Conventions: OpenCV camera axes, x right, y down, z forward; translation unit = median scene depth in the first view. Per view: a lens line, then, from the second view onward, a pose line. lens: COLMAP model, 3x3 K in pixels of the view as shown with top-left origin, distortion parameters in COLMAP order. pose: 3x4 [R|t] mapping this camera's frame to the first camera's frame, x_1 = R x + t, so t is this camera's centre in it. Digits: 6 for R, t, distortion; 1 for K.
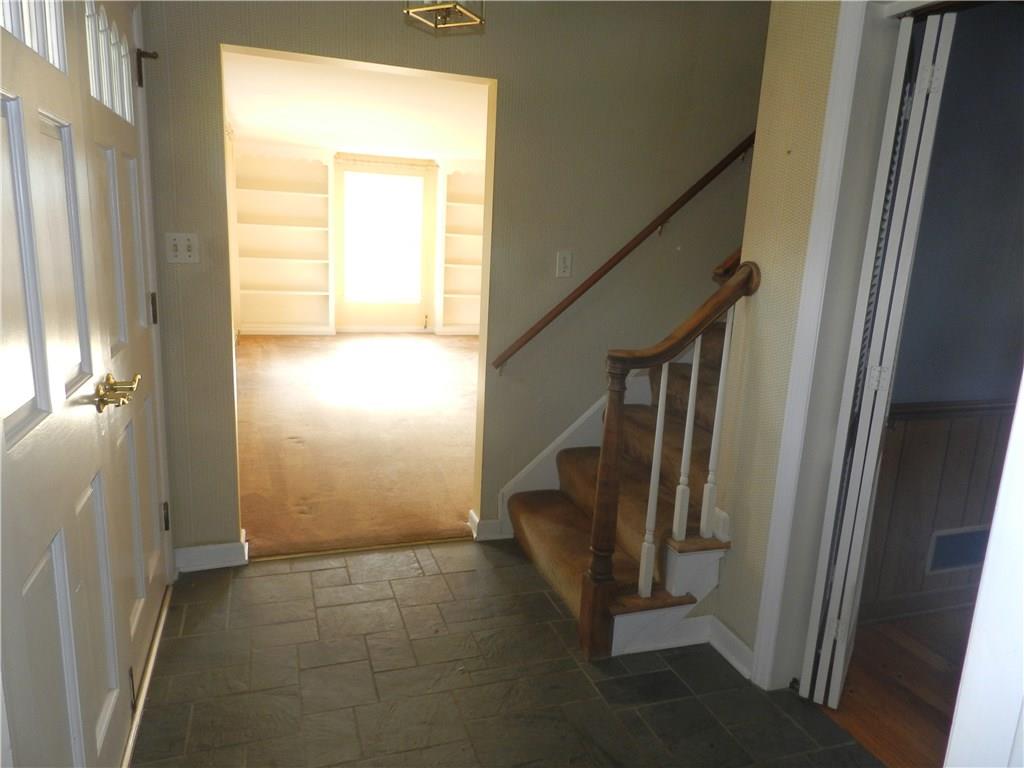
lens RADIAL K [[696.1, 0, 513.4], [0, 696.1, 385.3], [0, 0, 1]] dist [0.029448, -0.003885]
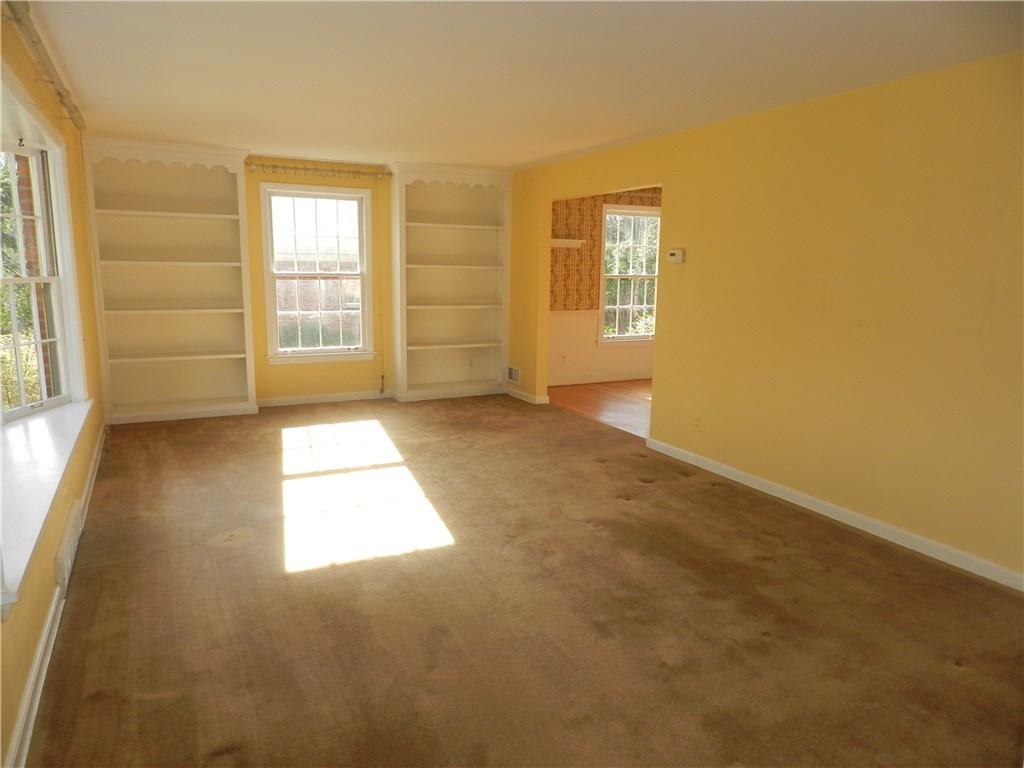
lens RADIAL K [[696.1, 0, 510.8], [0, 696.1, 385.0], [0, 0, 1]] dist [0.029448, -0.003885]
pose [[0.990095, -0.056067, 0.128715, -0.091807], [0.060326, 0.997745, -0.029434, -0.064189], [-0.126774, 0.036907, 0.991245, 0.268214]]
